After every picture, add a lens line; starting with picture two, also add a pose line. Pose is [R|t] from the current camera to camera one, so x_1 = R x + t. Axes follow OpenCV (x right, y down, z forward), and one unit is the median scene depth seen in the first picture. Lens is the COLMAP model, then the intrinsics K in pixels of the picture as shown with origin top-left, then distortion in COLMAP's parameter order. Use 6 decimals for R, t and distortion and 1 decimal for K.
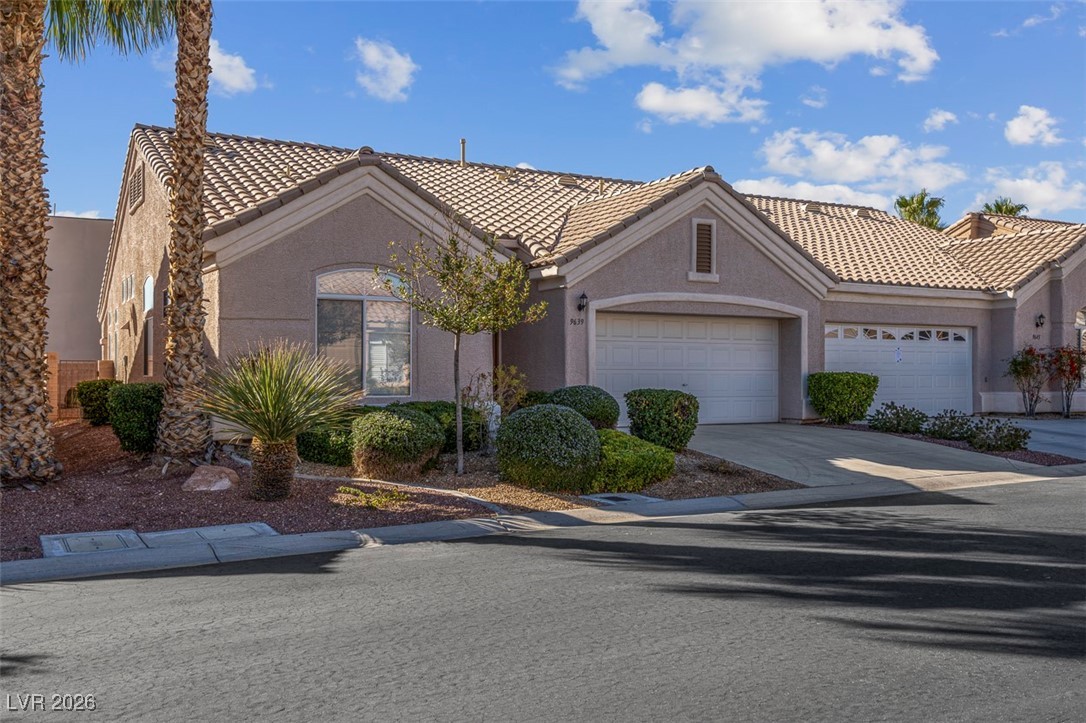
lens RADIAL K [[990.4, 0, 543.0], [0, 990.4, 361.5], [0, 0, 1]] dist [0.026640, -0.004652]
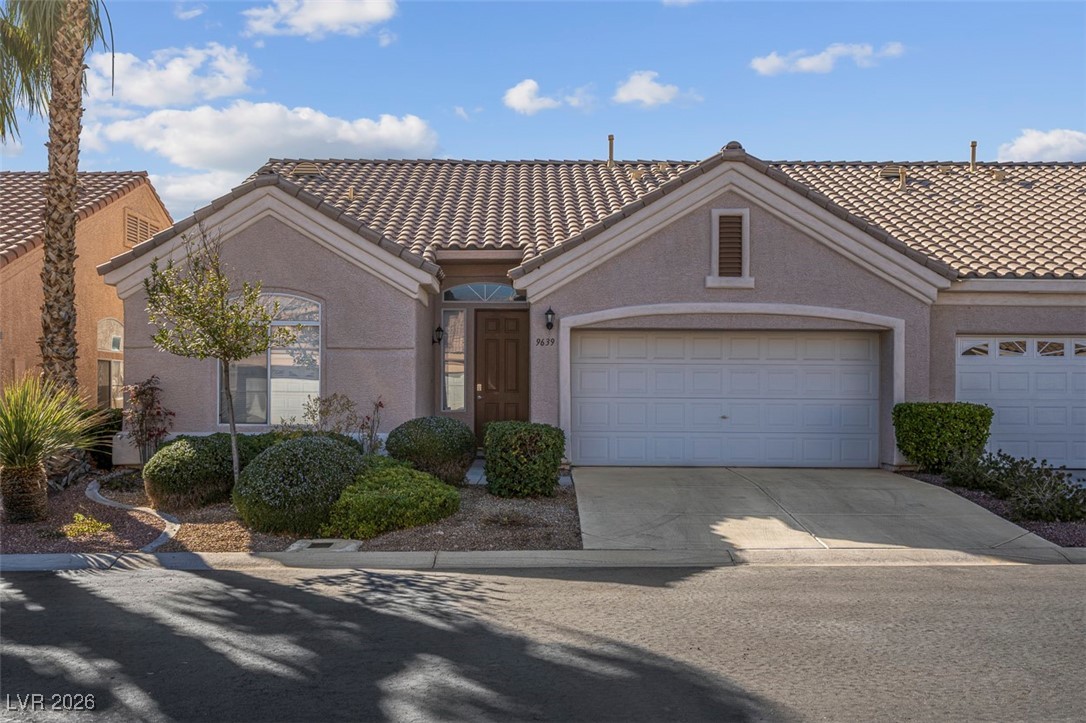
lens RADIAL K [[1039.0, 0, 530.8], [0, 1039.0, 404.5], [0, 0, 1]] dist [-0.006921, 0.005040]
pose [[0.869919, 0.003316, -0.493183, 0.446867], [0.002423, 0.999937, 0.010996, 0.003759], [0.493188, -0.010761, 0.869856, 0.200158]]
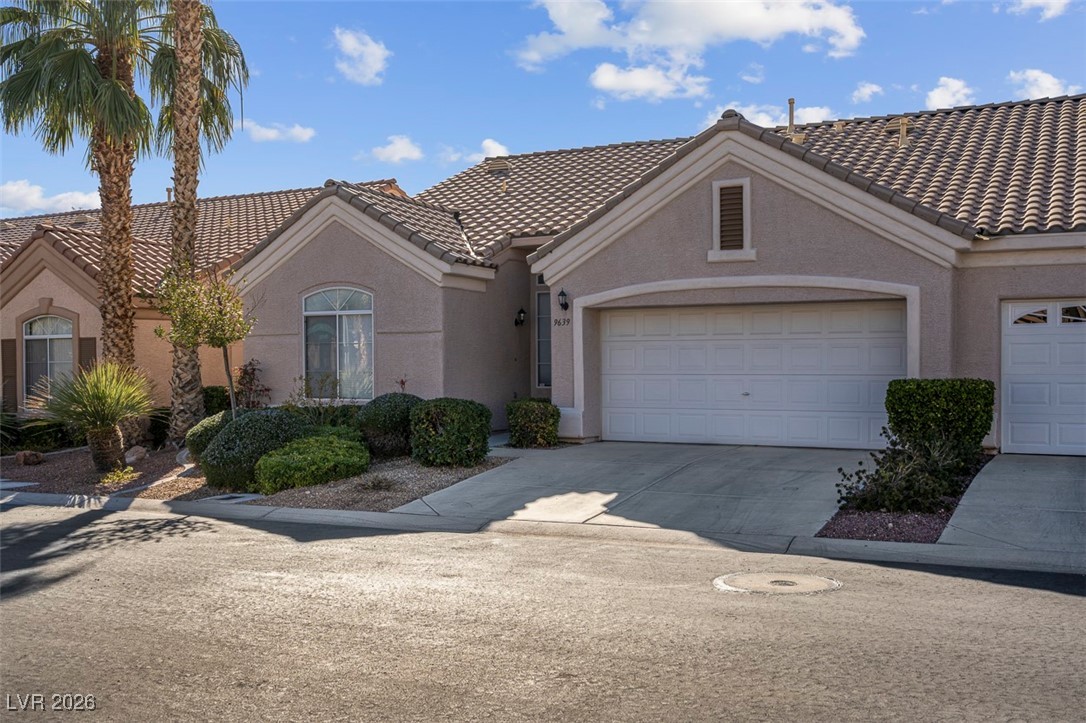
lens RADIAL K [[1065.8, 0, 543.9], [0, 1065.8, 400.2], [0, 0, 1]] dist [-0.006003, -0.001356]
pose [[0.557067, 0.017808, -0.830277, 0.795406], [0.010968, 0.999525, 0.028797, 0.002500], [0.830395, -0.025149, 0.556607, 0.424451]]
